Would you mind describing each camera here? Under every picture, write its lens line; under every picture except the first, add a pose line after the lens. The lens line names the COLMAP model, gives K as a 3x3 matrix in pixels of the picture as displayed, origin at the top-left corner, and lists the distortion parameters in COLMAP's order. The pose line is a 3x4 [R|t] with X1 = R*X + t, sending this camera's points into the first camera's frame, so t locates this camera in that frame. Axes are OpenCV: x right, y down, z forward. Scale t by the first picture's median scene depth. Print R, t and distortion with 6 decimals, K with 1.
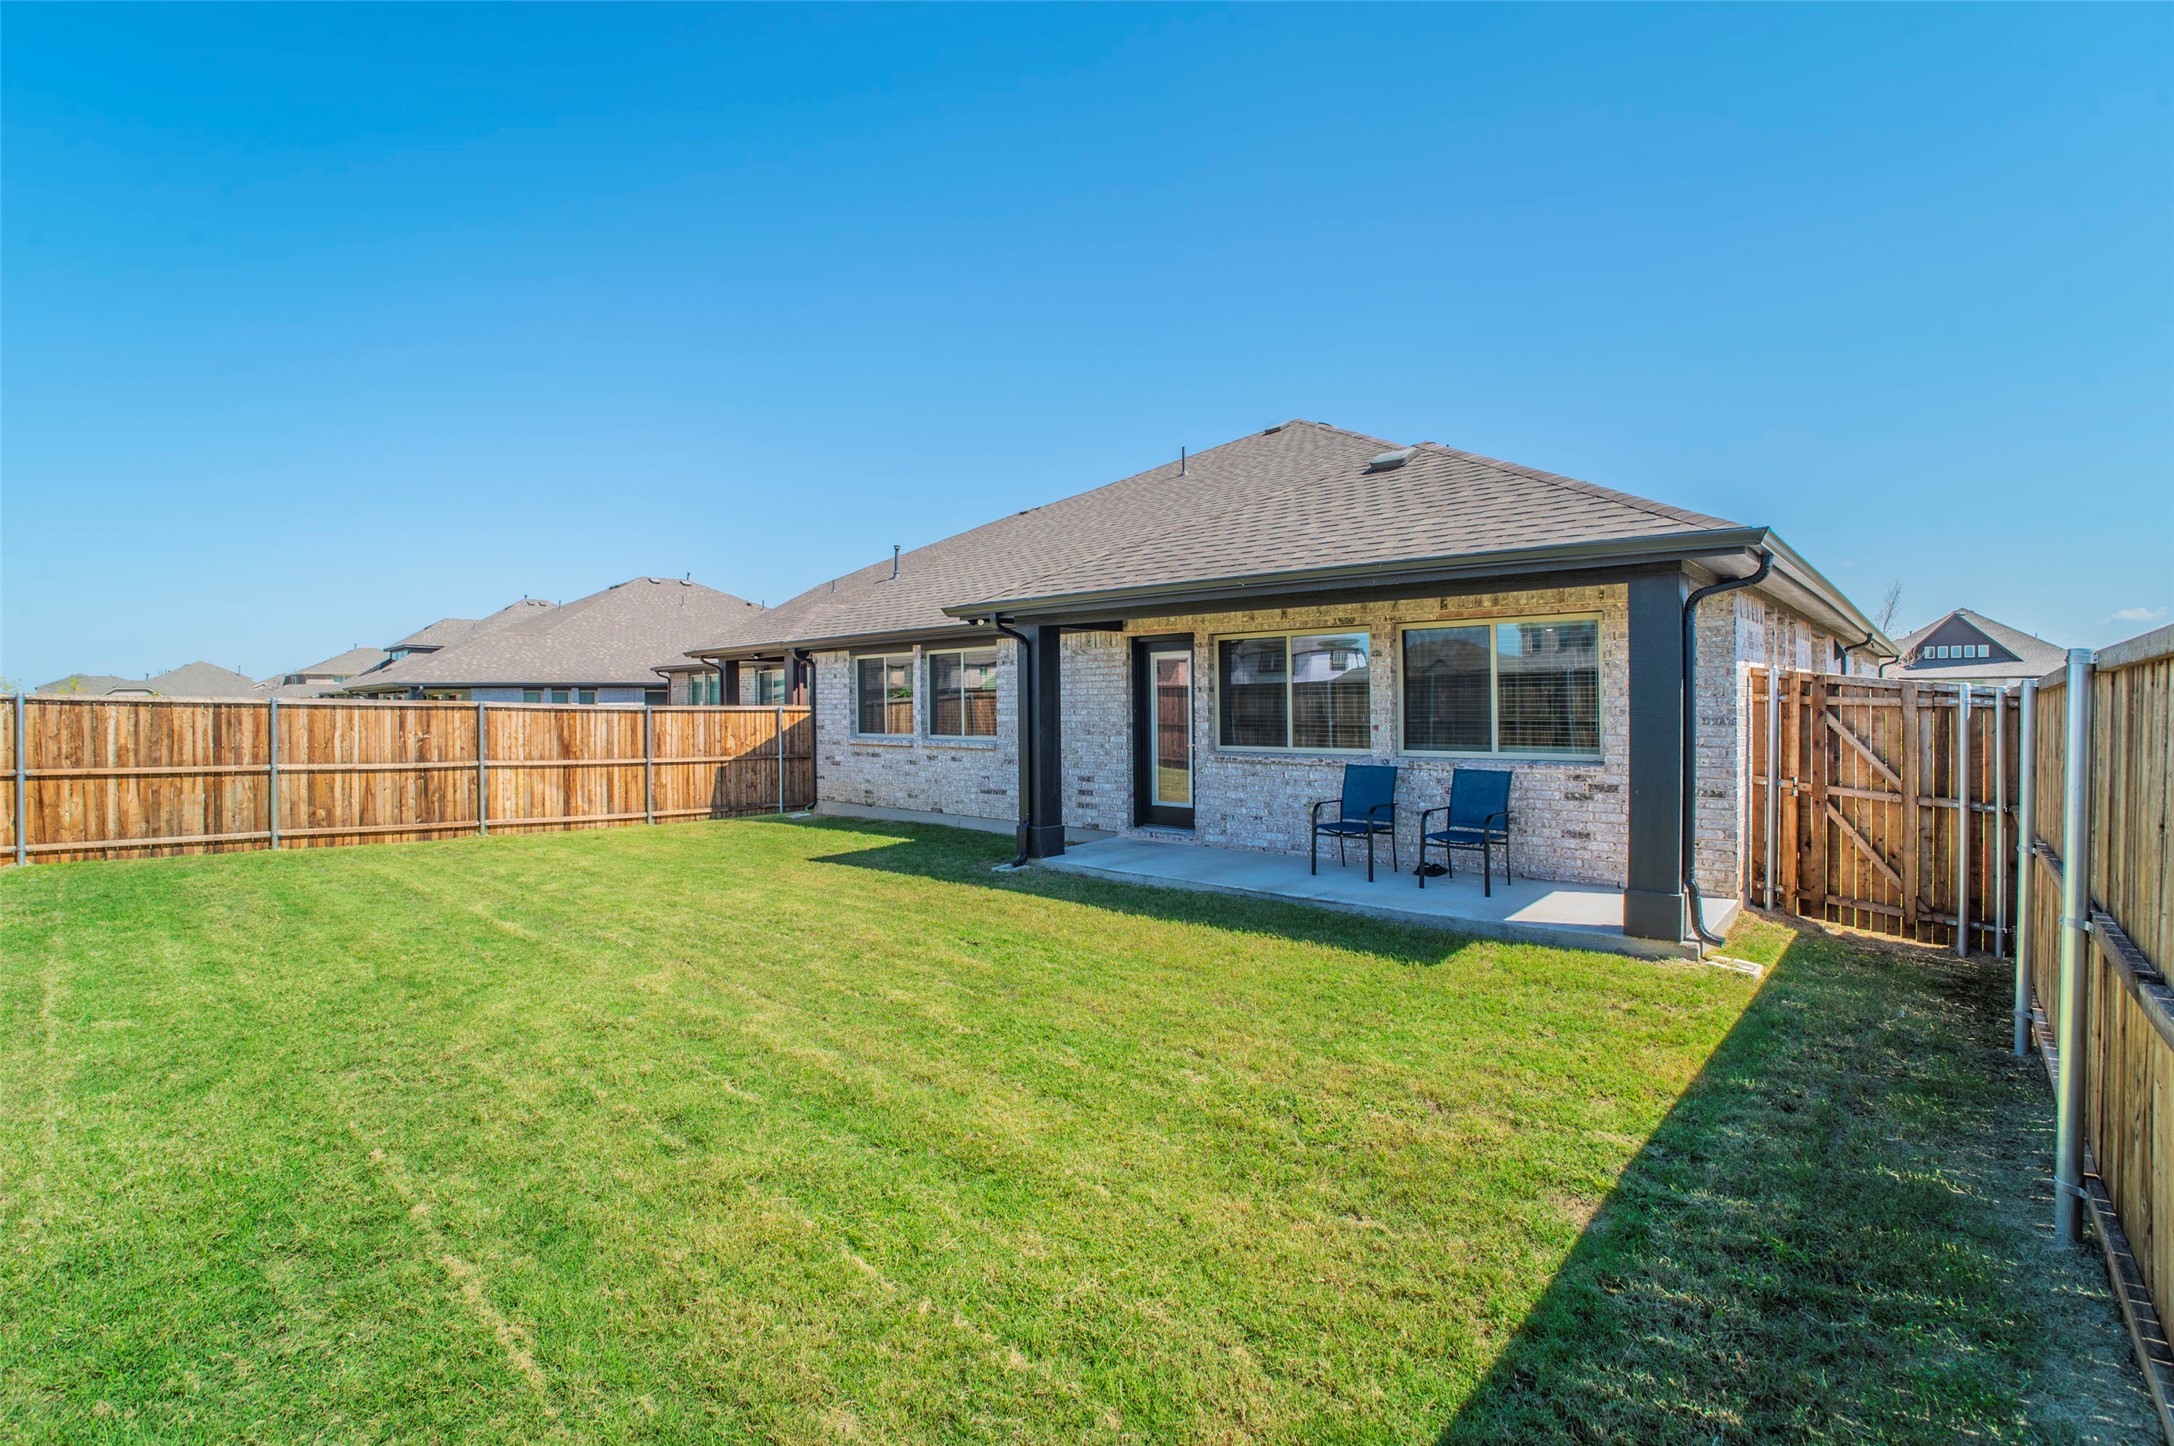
lens RADIAL K [[996.8, 0, 1064.8], [0, 996.8, 712.2], [0, 0, 1]] dist [-0.094757, 0.035240]
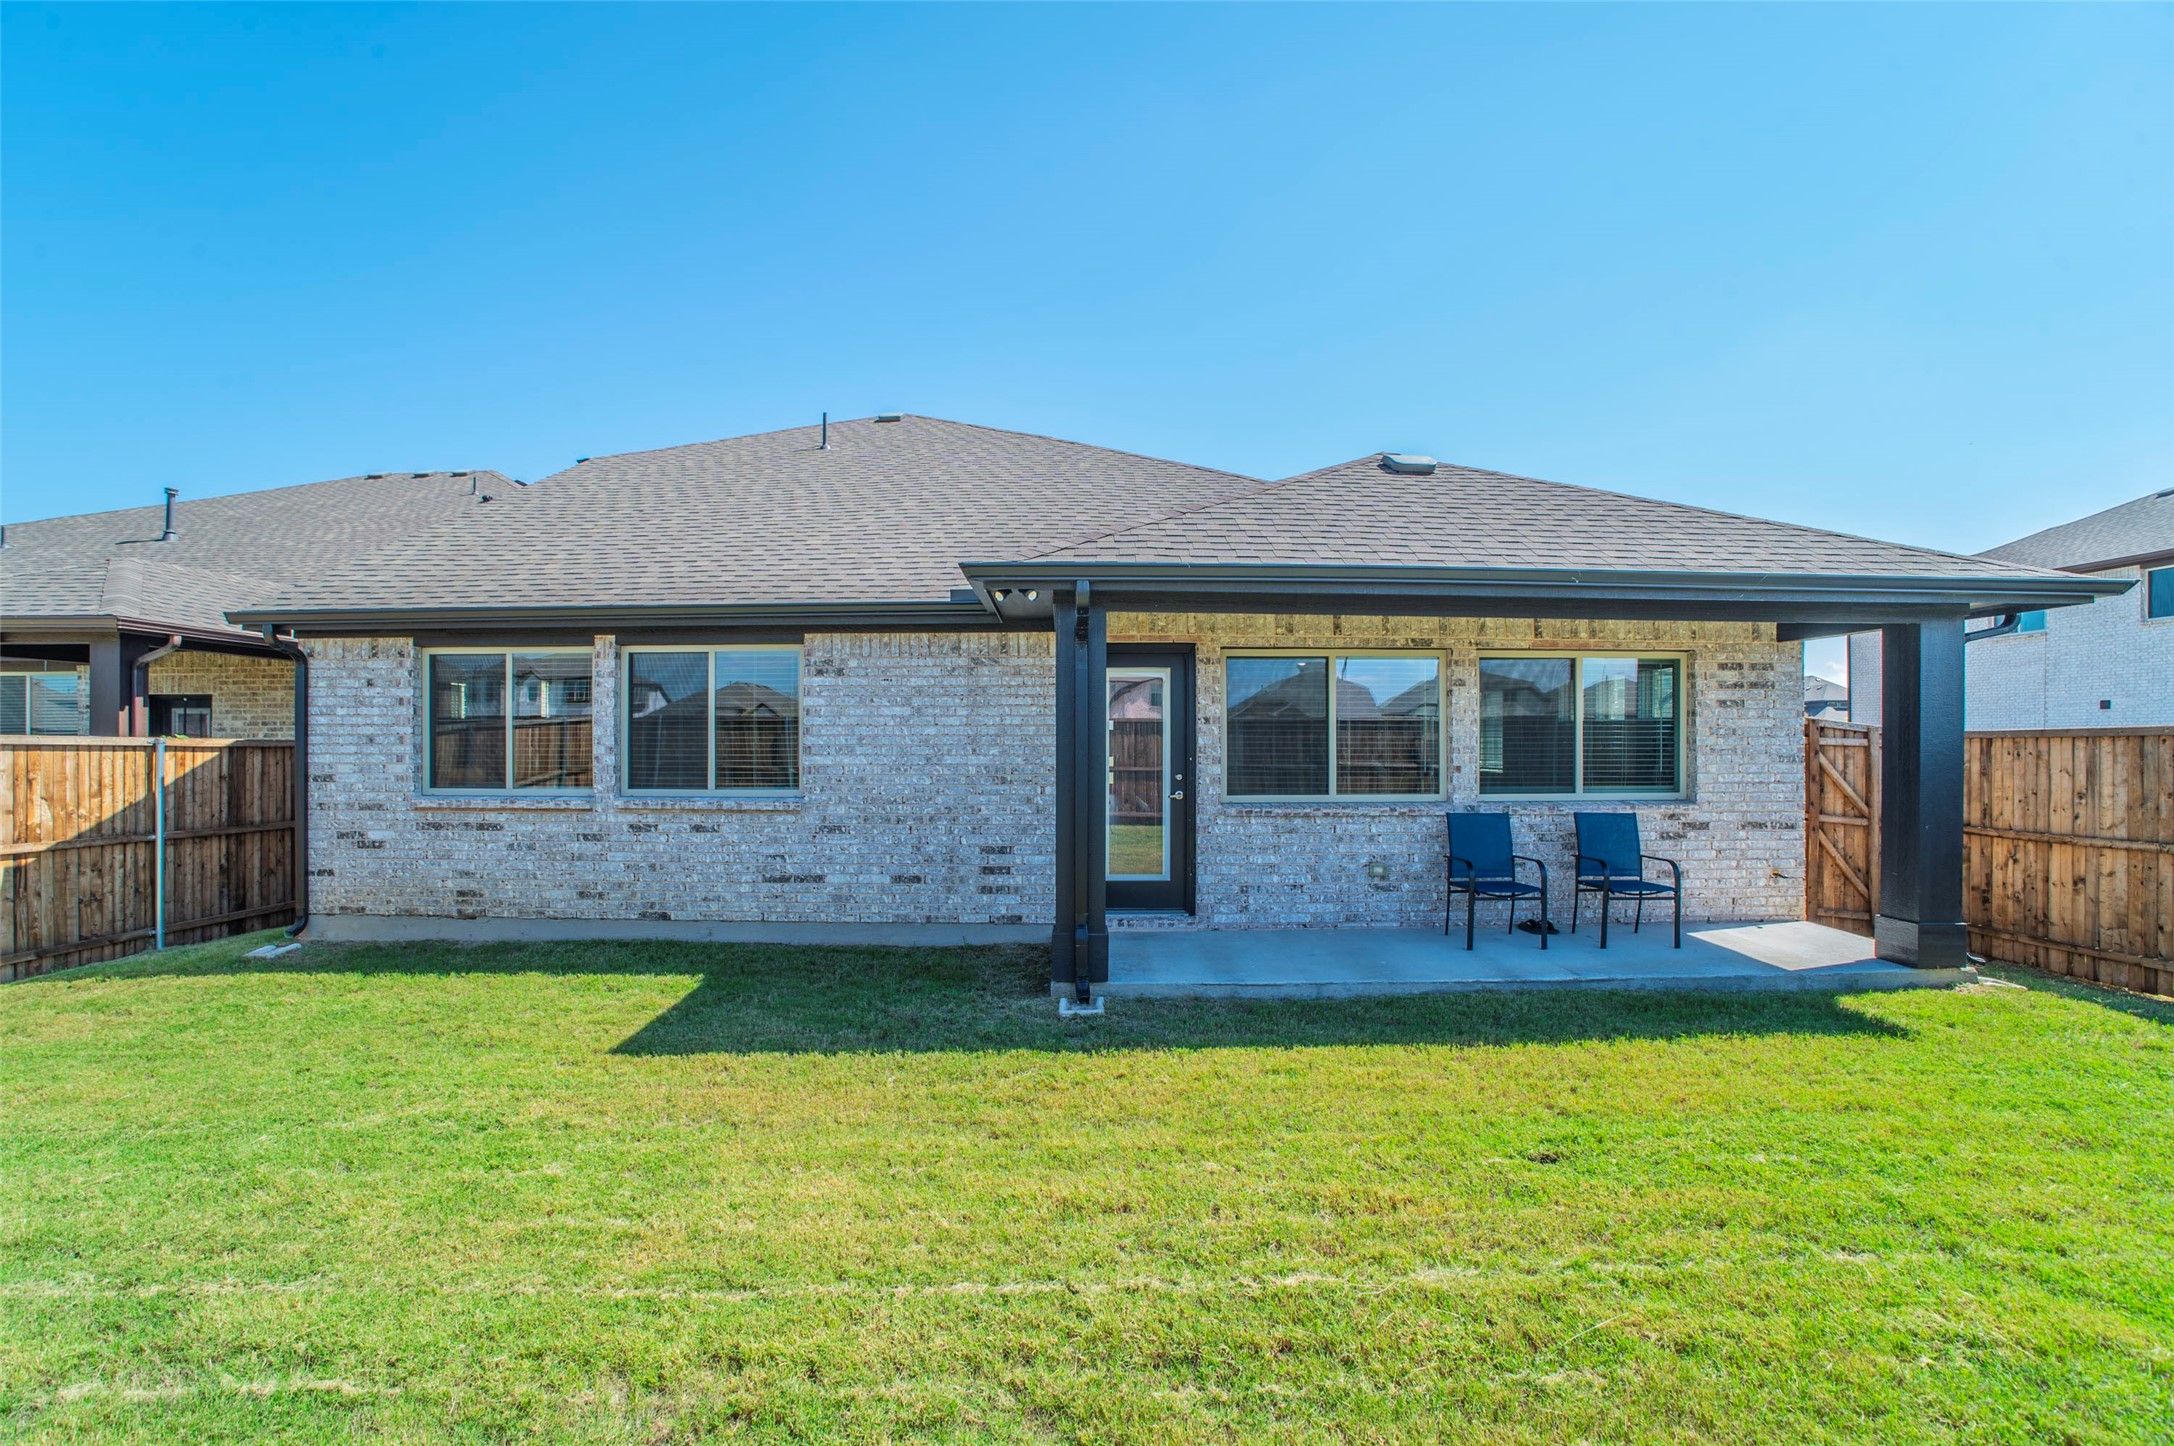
lens RADIAL K [[985.8, 0, 1080.0], [0, 985.8, 729.8], [0, 0, 1]] dist [-0.096229, 0.035916]
pose [[0.729418, 0.018092, 0.683830, -0.433539], [-0.000444, 0.999663, -0.025975, 0.003180], [-0.684069, 0.018643, 0.729179, 0.522047]]
